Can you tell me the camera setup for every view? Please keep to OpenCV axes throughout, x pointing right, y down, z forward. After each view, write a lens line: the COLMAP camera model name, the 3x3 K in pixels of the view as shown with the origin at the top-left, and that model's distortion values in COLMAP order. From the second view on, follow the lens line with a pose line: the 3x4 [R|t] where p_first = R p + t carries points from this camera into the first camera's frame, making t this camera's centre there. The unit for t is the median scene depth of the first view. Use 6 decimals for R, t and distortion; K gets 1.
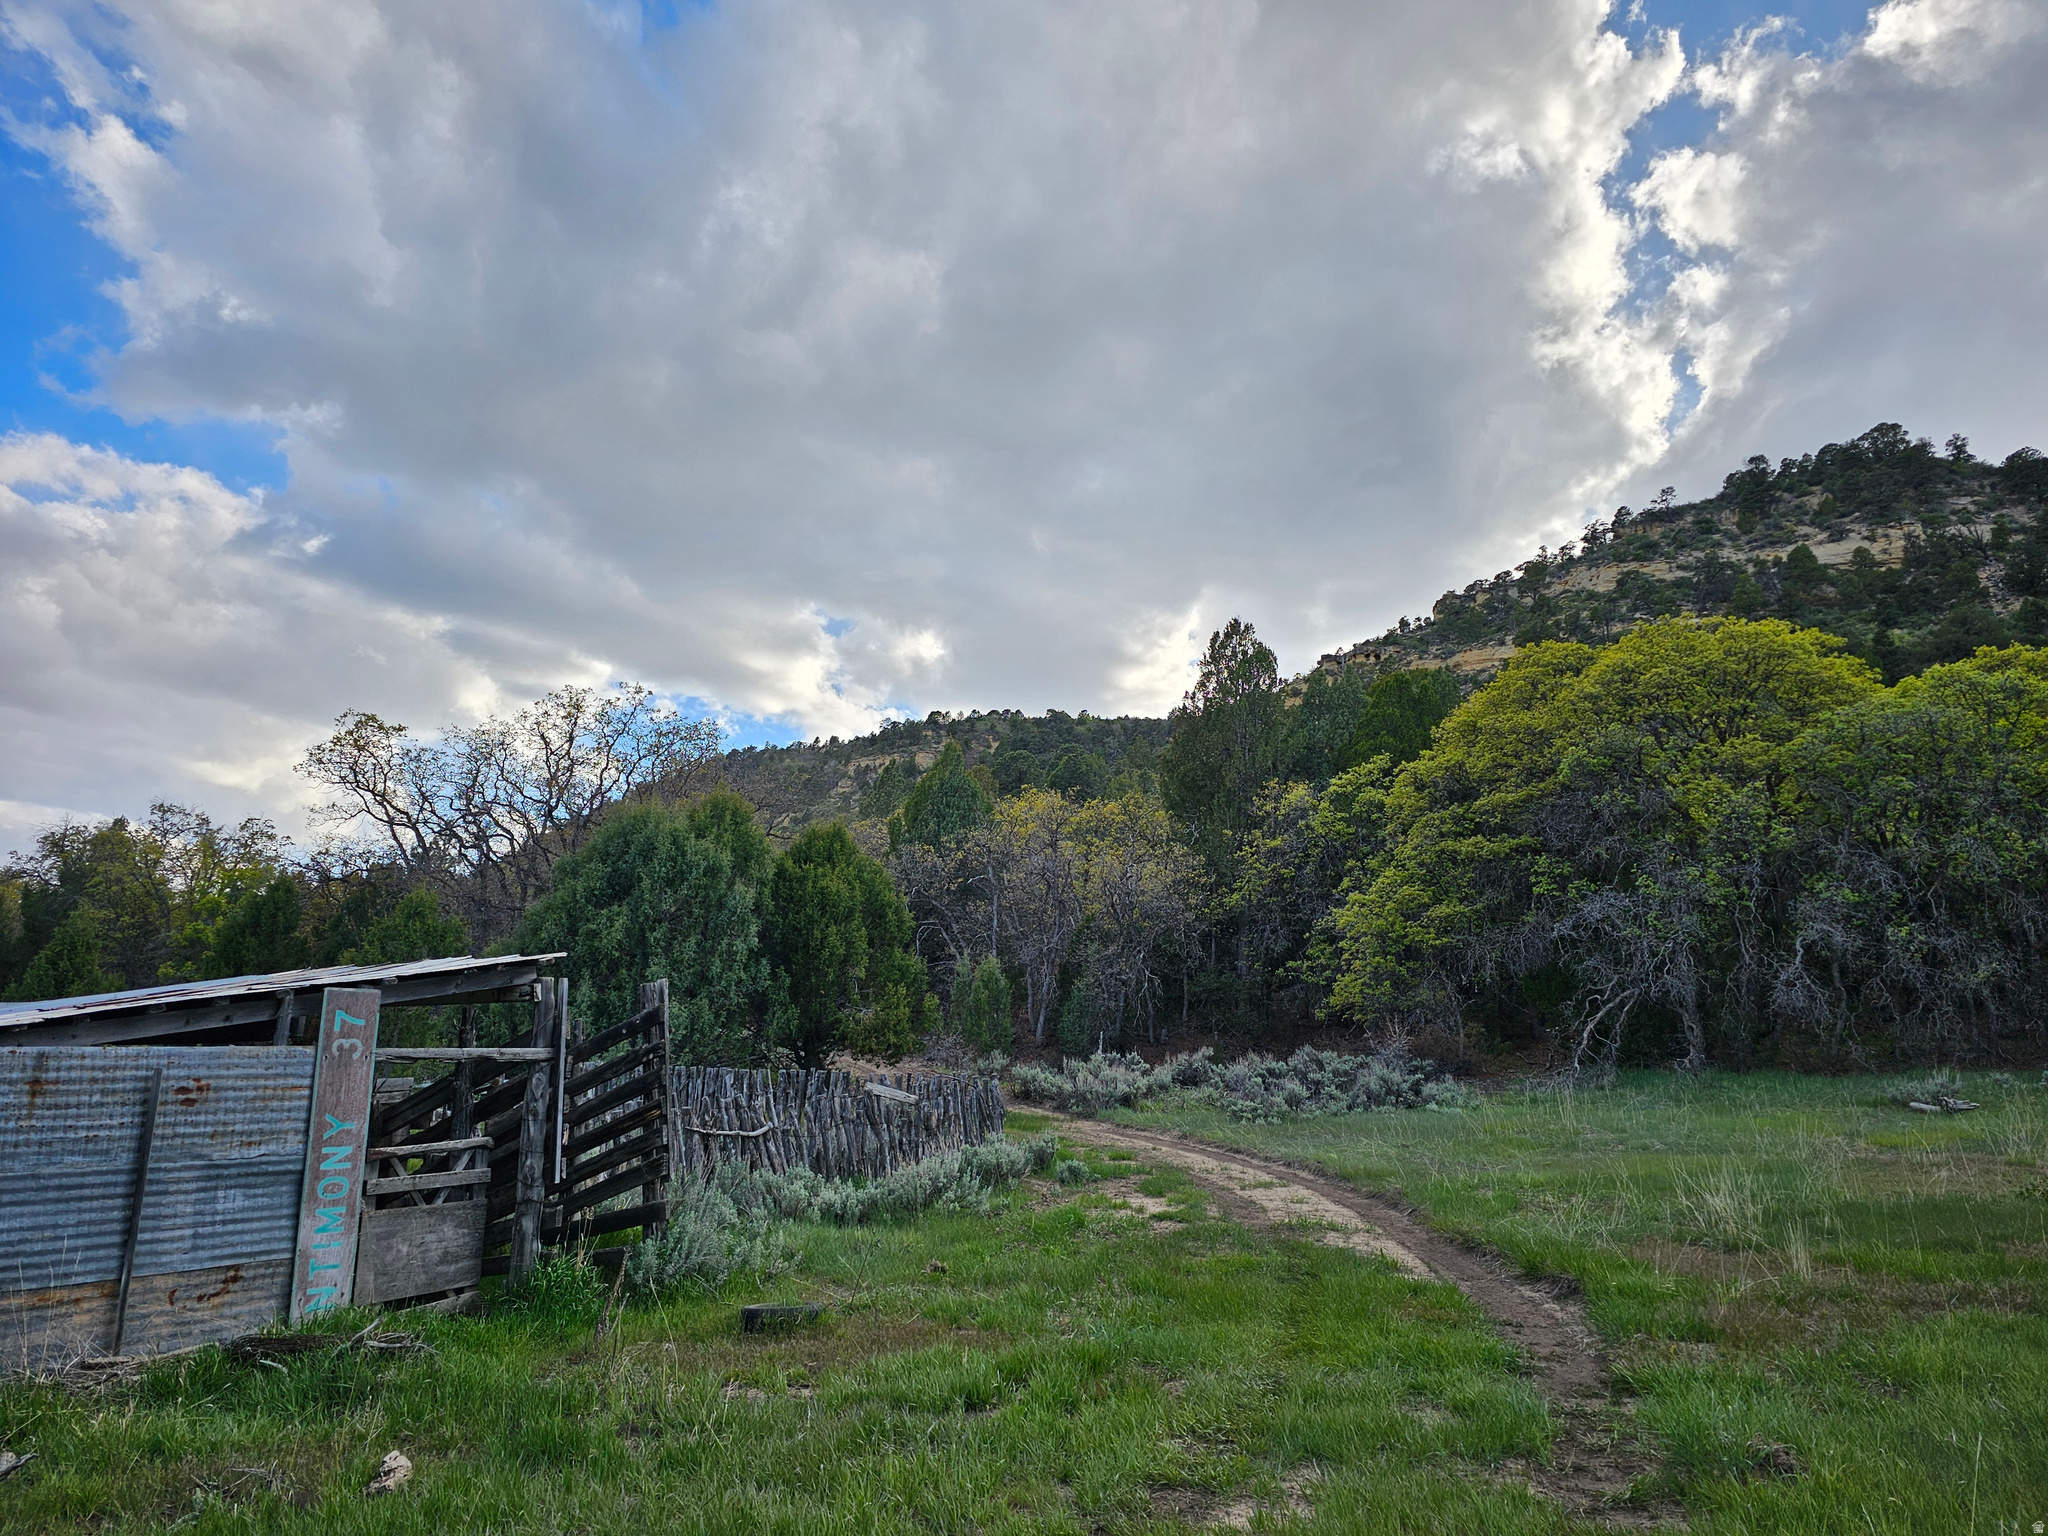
lens RADIAL K [[1384.3, 0, 1031.9], [0, 1384.3, 762.2], [0, 0, 1]] dist [0.071215, -0.060776]
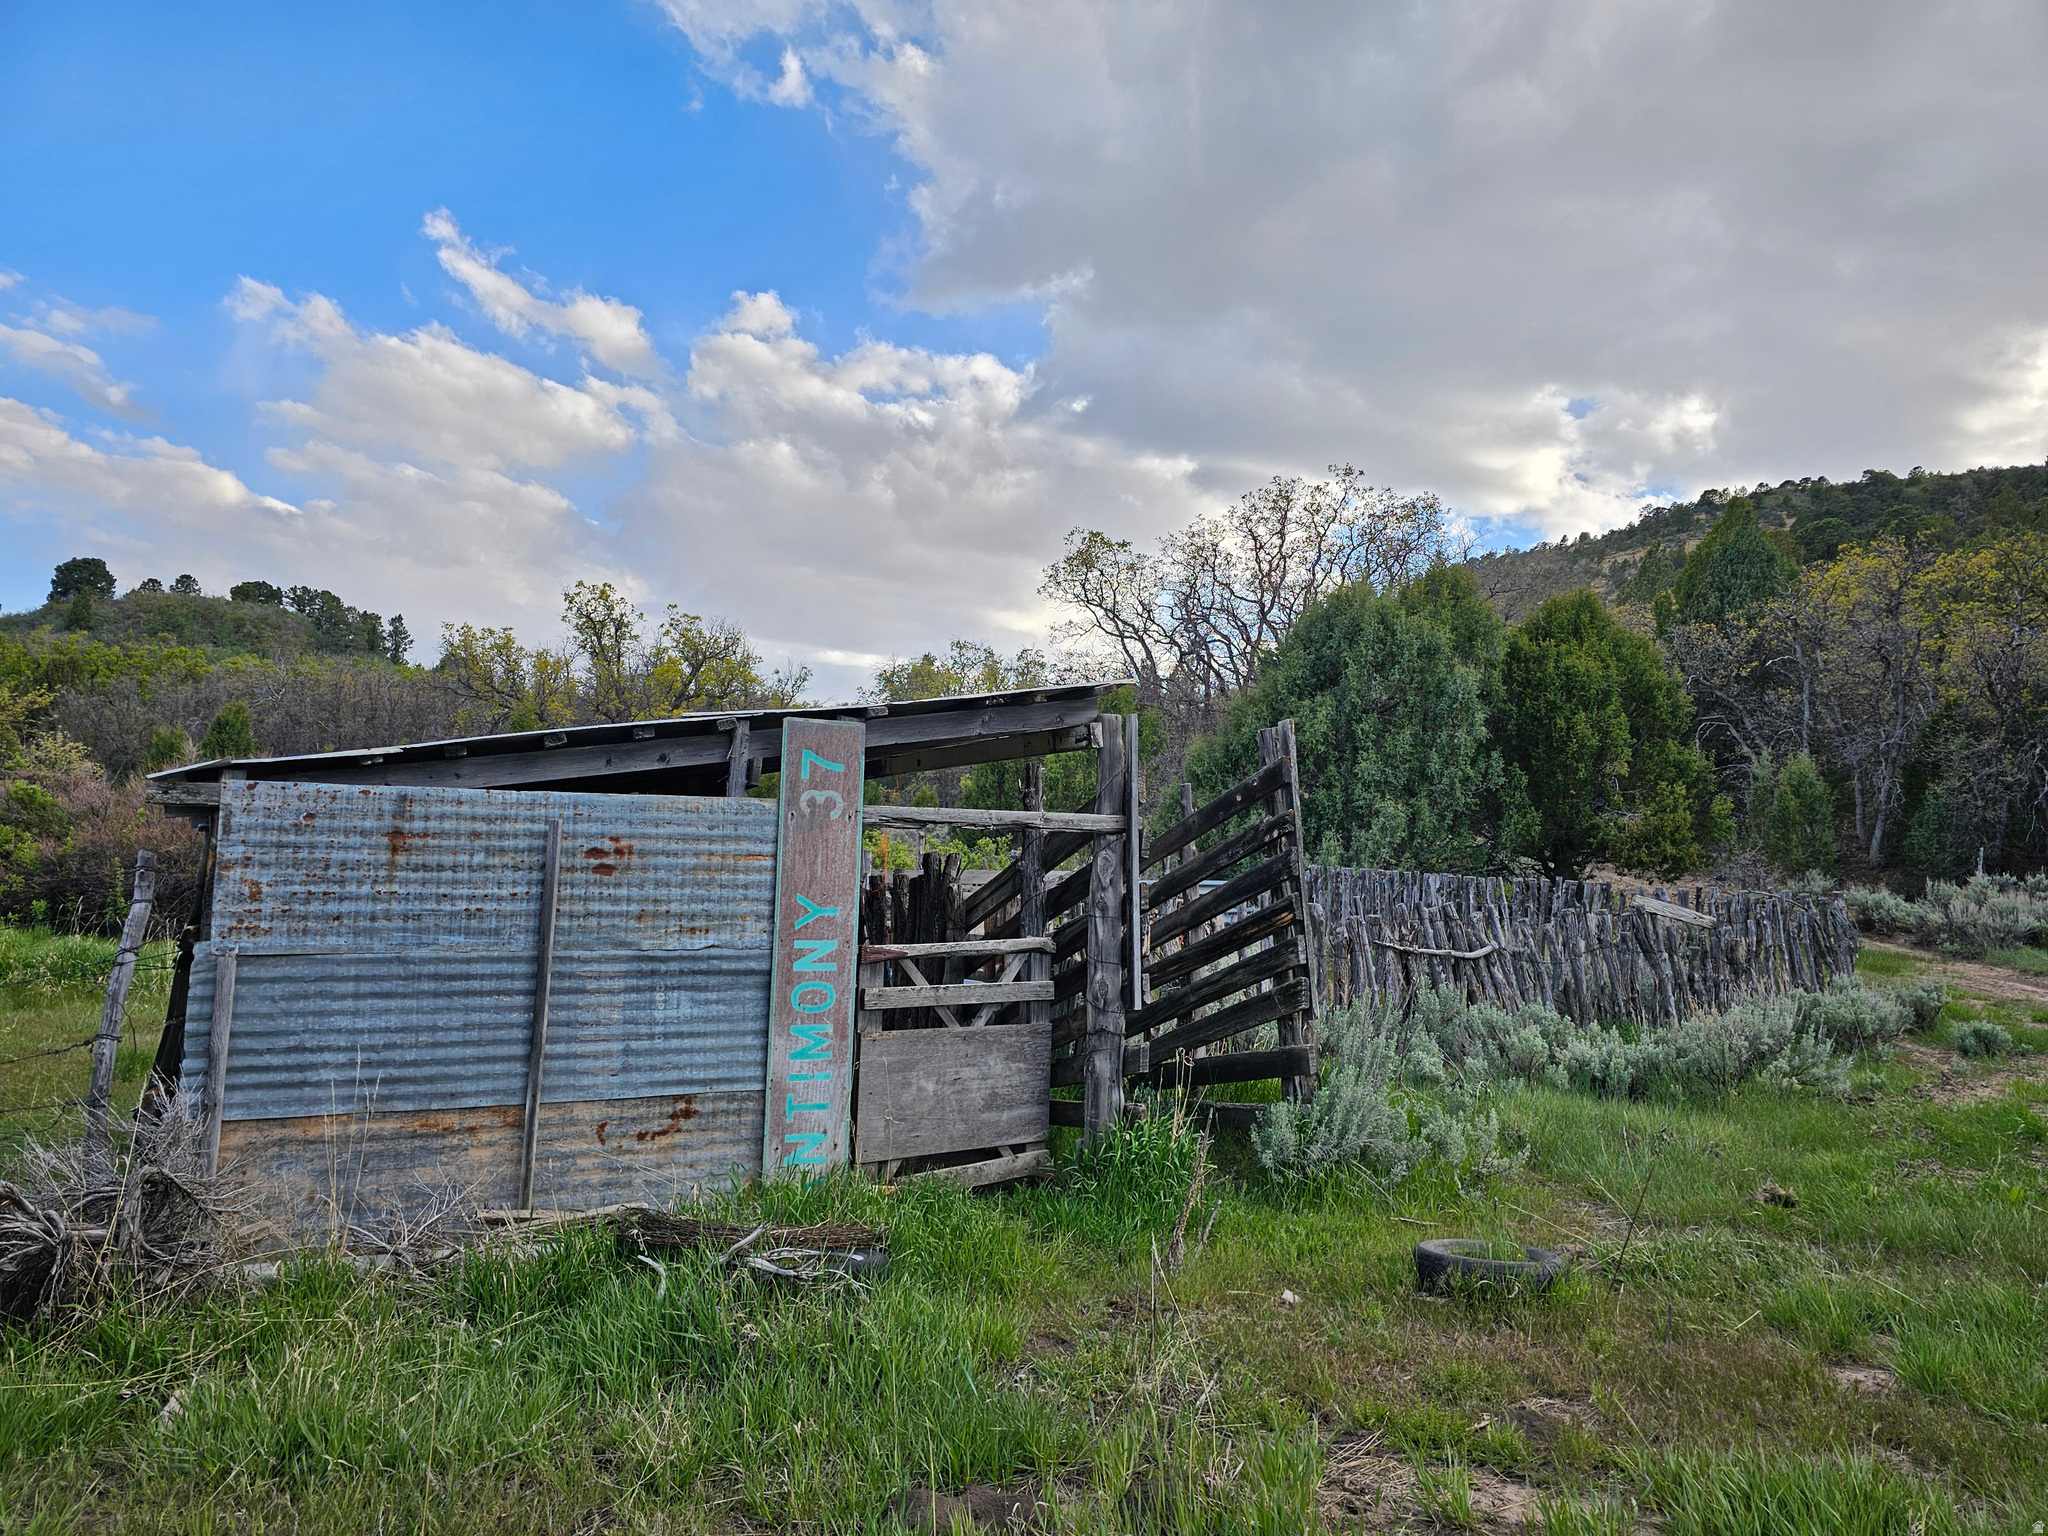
lens RADIAL K [[1384.3, 0, 1031.9], [0, 1384.3, 762.2], [0, 0, 1]] dist [0.071215, -0.060776]
pose [[0.866345, -0.017857, -0.499127, -0.027630], [0.081699, 0.990966, 0.106352, 0.062876], [0.492719, -0.132916, 0.859977, 0.245226]]
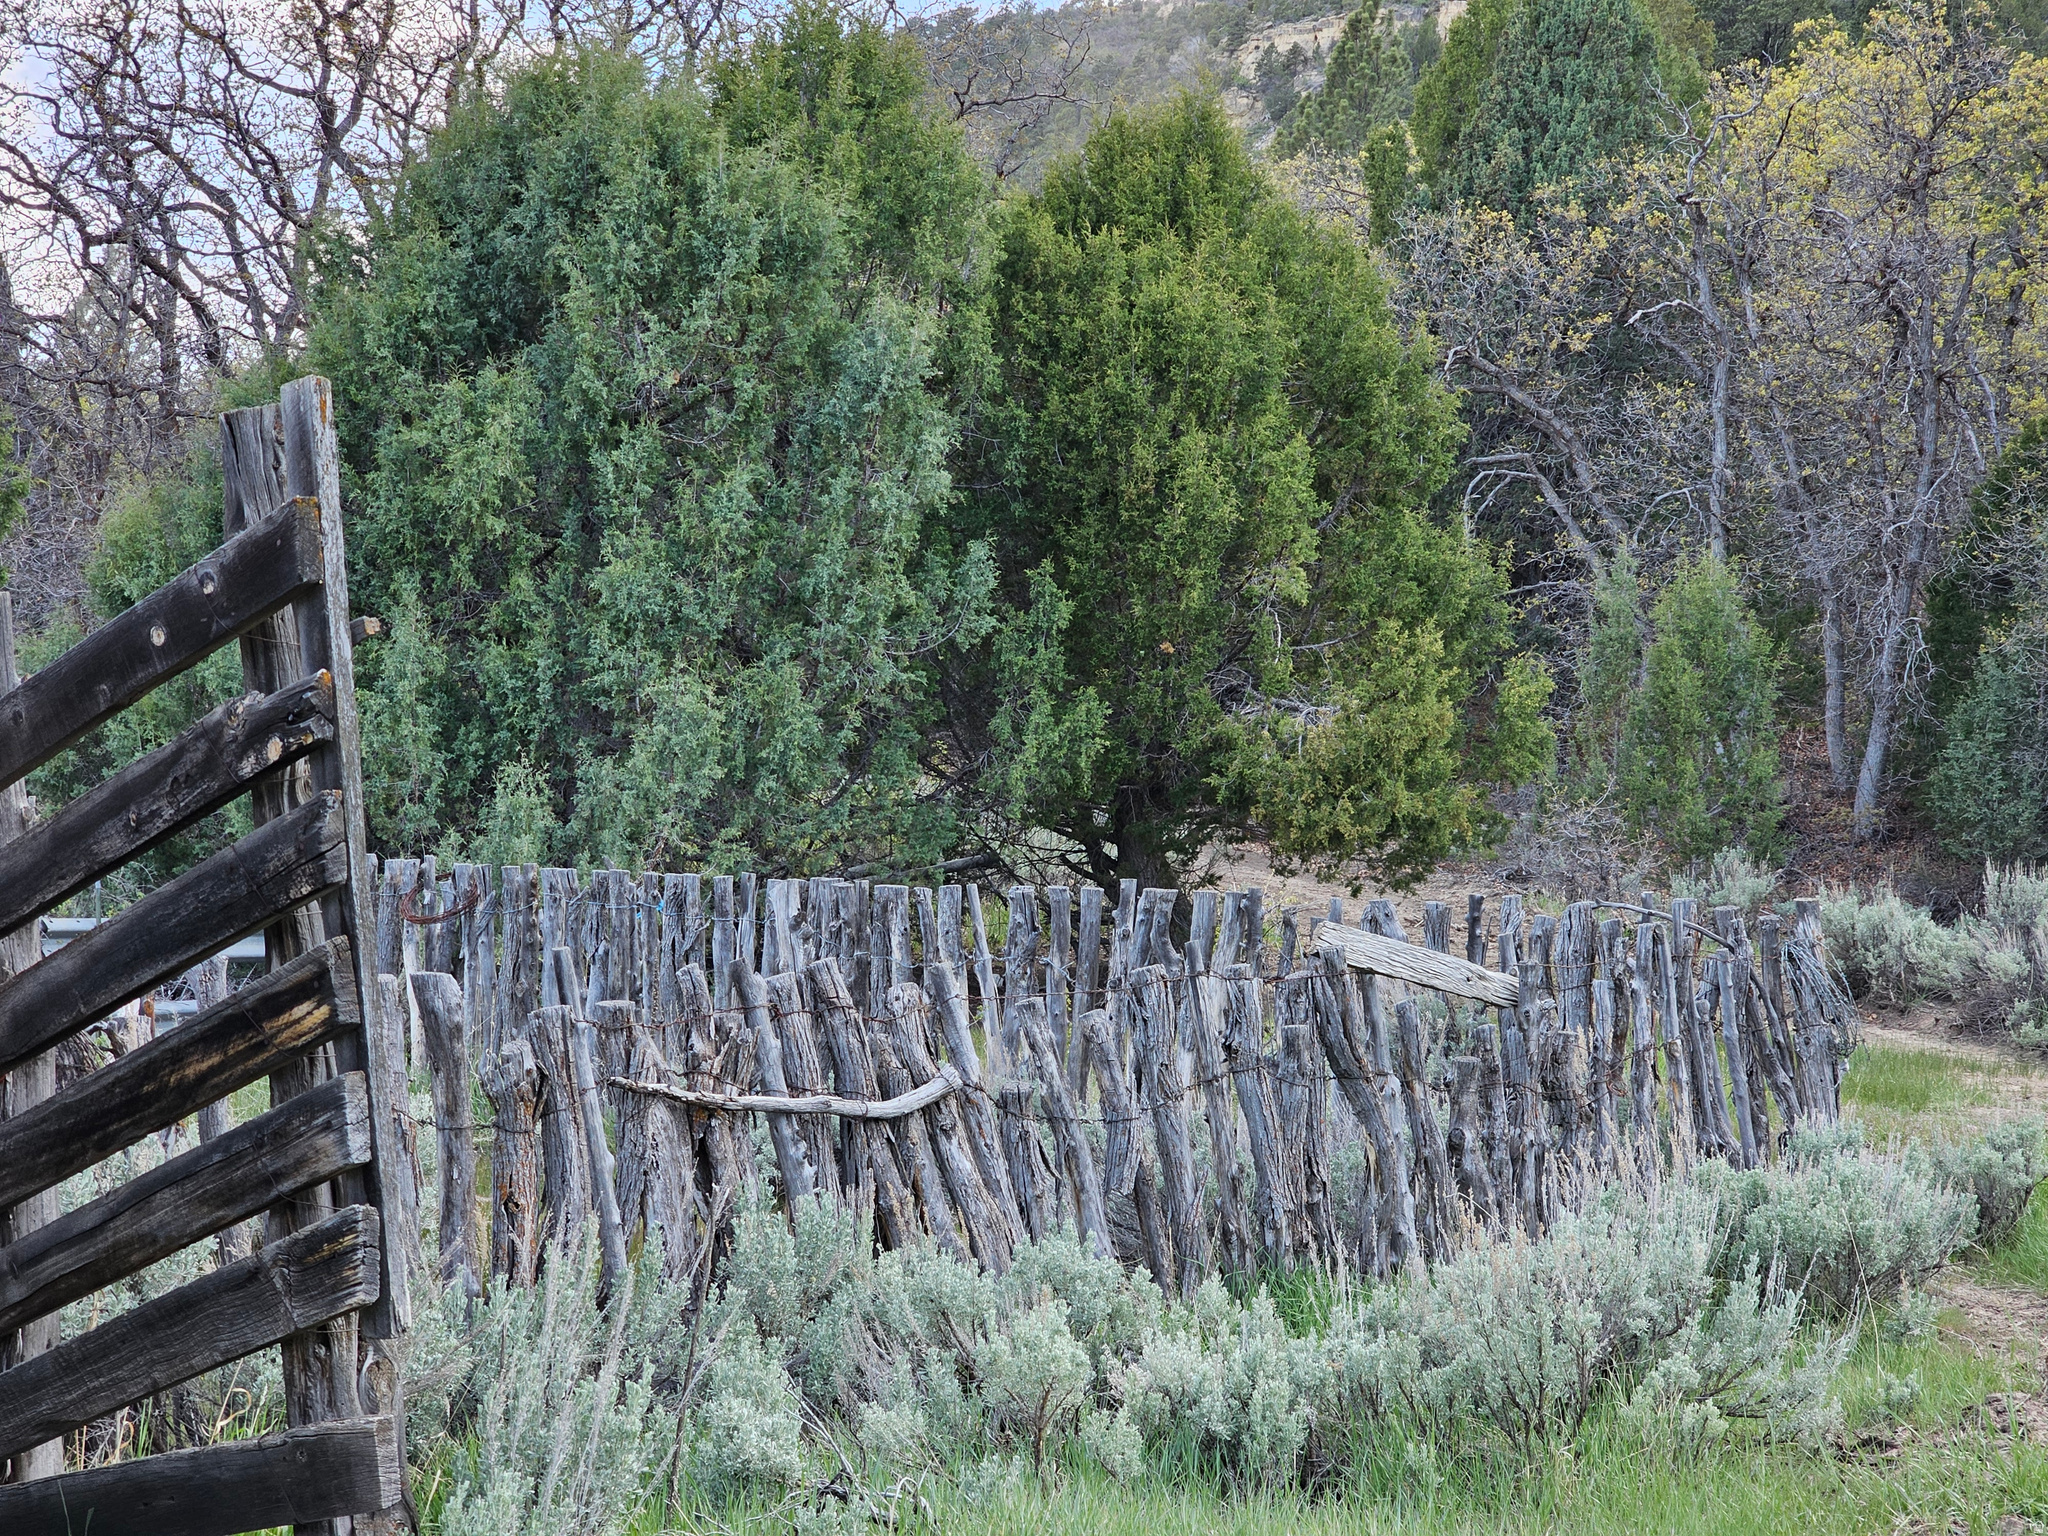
lens RADIAL K [[3966.3, 0, 978.3], [0, 3966.3, 766.0], [0, 0, 1]] dist [-0.144286, 2.546048]
pose [[0.979707, -0.005408, -0.200362, -0.034887], [0.040755, 0.984128, 0.172719, 0.075667], [0.196247, -0.177379, 0.964377, 0.296368]]
